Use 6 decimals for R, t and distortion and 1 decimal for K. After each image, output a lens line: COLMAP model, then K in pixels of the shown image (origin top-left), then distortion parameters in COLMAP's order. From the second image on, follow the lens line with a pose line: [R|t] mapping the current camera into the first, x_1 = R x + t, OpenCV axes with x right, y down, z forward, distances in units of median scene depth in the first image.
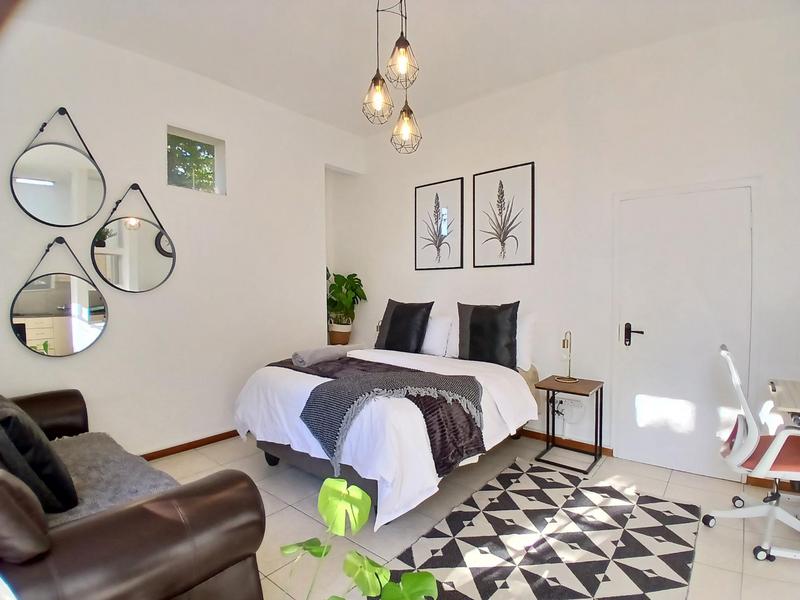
lens RADIAL K [[400.4, 0, 402.5], [0, 400.4, 301.9], [0, 0, 1]] dist [0.003677, -0.045431]
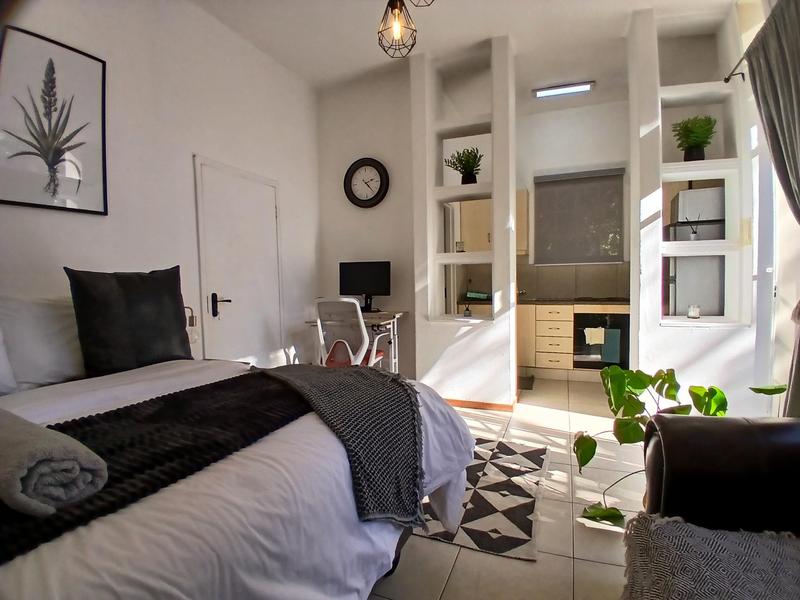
lens RADIAL K [[399.3, 0, 400.0], [0, 399.3, 300.0], [0, 0, 1]] dist [0.011235, -0.048057]
pose [[-0.297078, -0.032810, 0.954289, -0.430499], [0.052719, 0.997321, 0.050701, 0.037102], [-0.953397, 0.065371, -0.294552, 0.730823]]
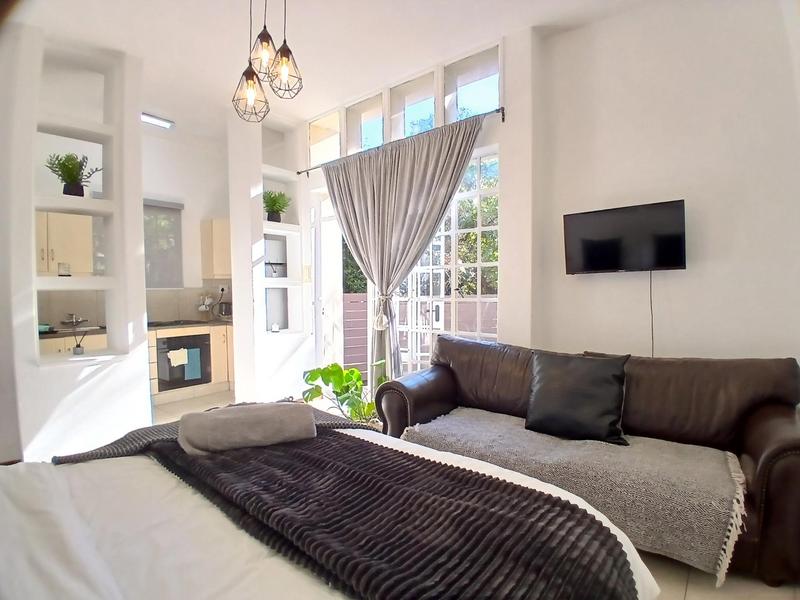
lens RADIAL K [[400.4, 0, 402.5], [0, 400.4, 301.9], [0, 0, 1]] dist [0.003677, -0.045431]
pose [[-0.999745, 0.018437, -0.013069, -0.177785], [0.017476, 0.997384, 0.070144, -0.018169], [0.014328, 0.069898, -0.997451, 1.101144]]
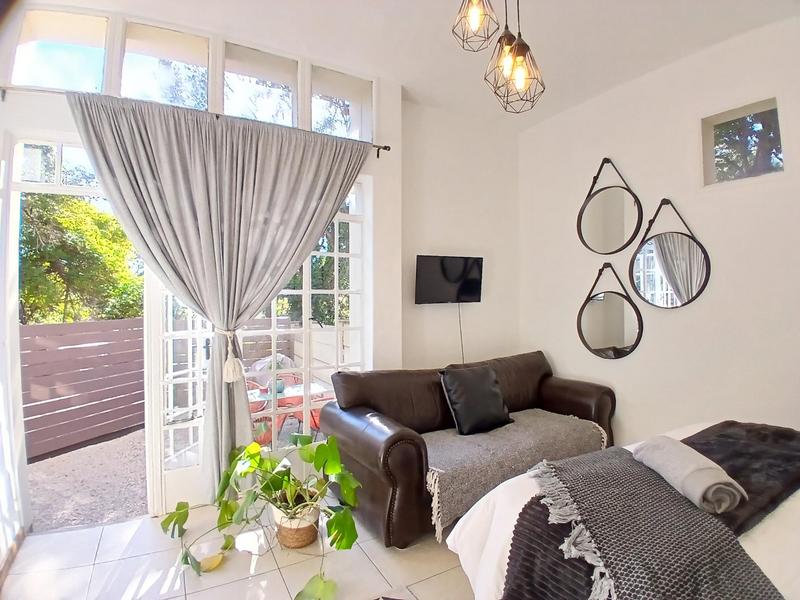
lens RADIAL K [[400.4, 0, 402.5], [0, 400.4, 301.9], [0, 0, 1]] dist [0.003677, -0.045431]
pose [[-0.367447, 0.012294, -0.929963, 0.398923], [-0.025151, 0.999416, 0.023150, -0.038626], [0.929704, 0.031896, -0.366923, 0.618710]]
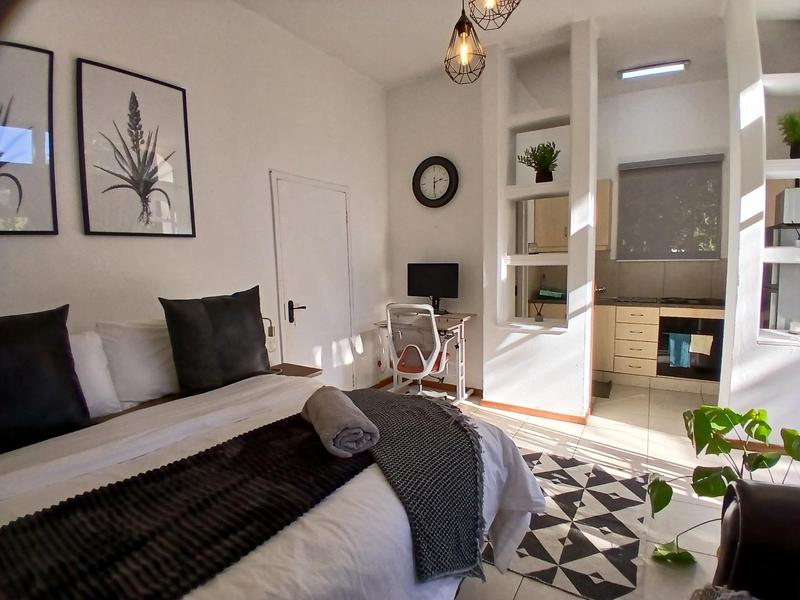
lens RADIAL K [[400.4, 0, 402.5], [0, 400.4, 301.9], [0, 0, 1]] dist [0.003677, -0.045431]
pose [[-0.132841, -0.093950, 0.986675, -0.428380], [0.057735, 0.993073, 0.102332, -0.029045], [-0.989454, 0.070560, -0.126496, 0.720273]]
